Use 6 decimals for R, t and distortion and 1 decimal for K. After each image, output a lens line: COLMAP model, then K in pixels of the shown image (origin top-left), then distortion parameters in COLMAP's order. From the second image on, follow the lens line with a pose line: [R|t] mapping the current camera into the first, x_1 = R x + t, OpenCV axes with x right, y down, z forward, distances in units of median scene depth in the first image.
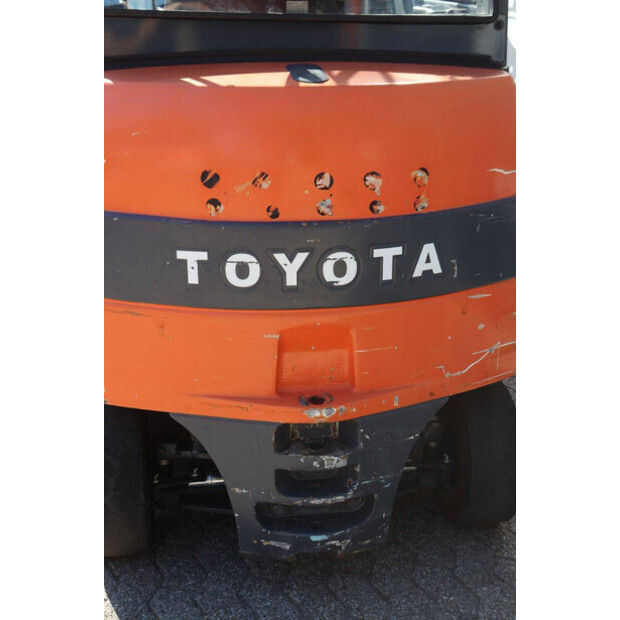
lens RADIAL K [[948.3, 0, 313.4], [0, 948.3, 310.3], [0, 0, 1]] dist [0.073416, 0.000000]
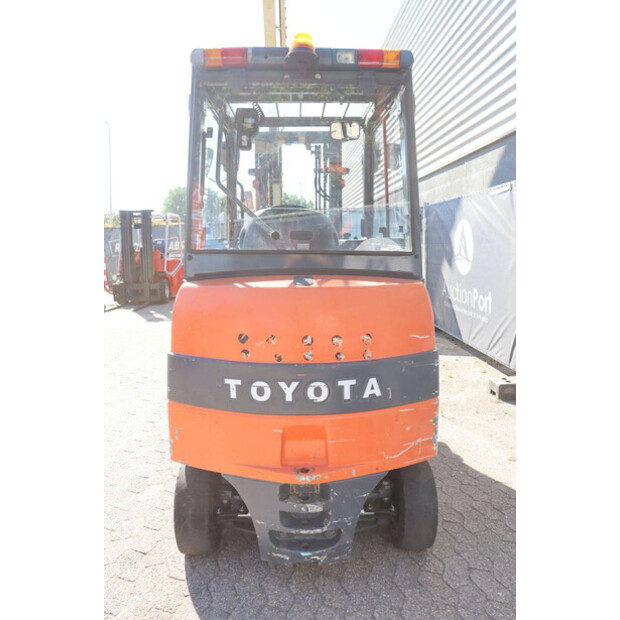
lens RADIAL K [[509.3, 0, 311.3], [0, 509.3, 307.7], [0, 0, 1]] dist [-0.153128, 0.099016]
pose [[0.992325, 0.005561, -0.123535, 0.122188], [-0.030610, 0.978945, -0.201814, -0.007668], [0.119812, 0.204047, 0.971602, 0.085422]]
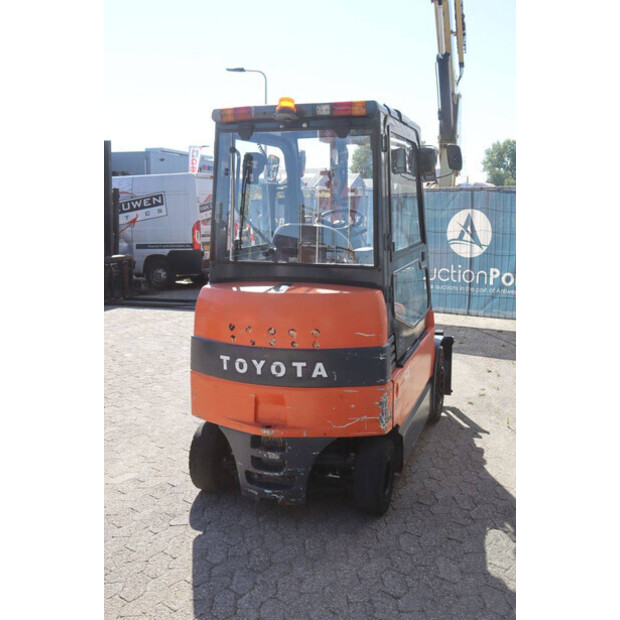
lens RADIAL K [[682.5, 0, 308.1], [0, 682.5, 311.2], [0, 0, 1]] dist [-0.031032, 0.000000]
pose [[0.883934, 0.056789, -0.464150, 0.827010], [-0.142491, 0.978103, -0.151691, 0.058142], [0.445372, 0.200222, 0.872671, -0.438678]]
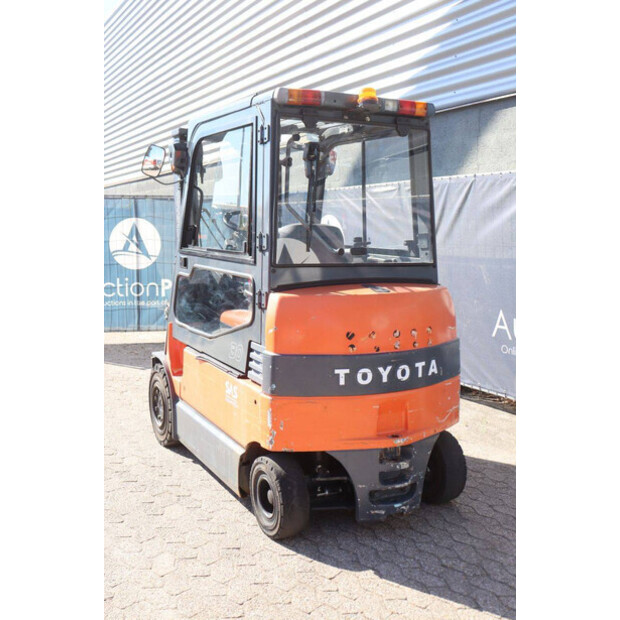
lens RADIAL K [[719.1, 0, 311.9], [0, 719.1, 314.5], [0, 0, 1]] dist [-0.023241, 0.000000]
pose [[0.946554, -0.044836, 0.319414, -0.675584], [0.110518, 0.975429, -0.190588, 0.114661], [-0.303021, 0.215703, 0.928251, -0.501997]]
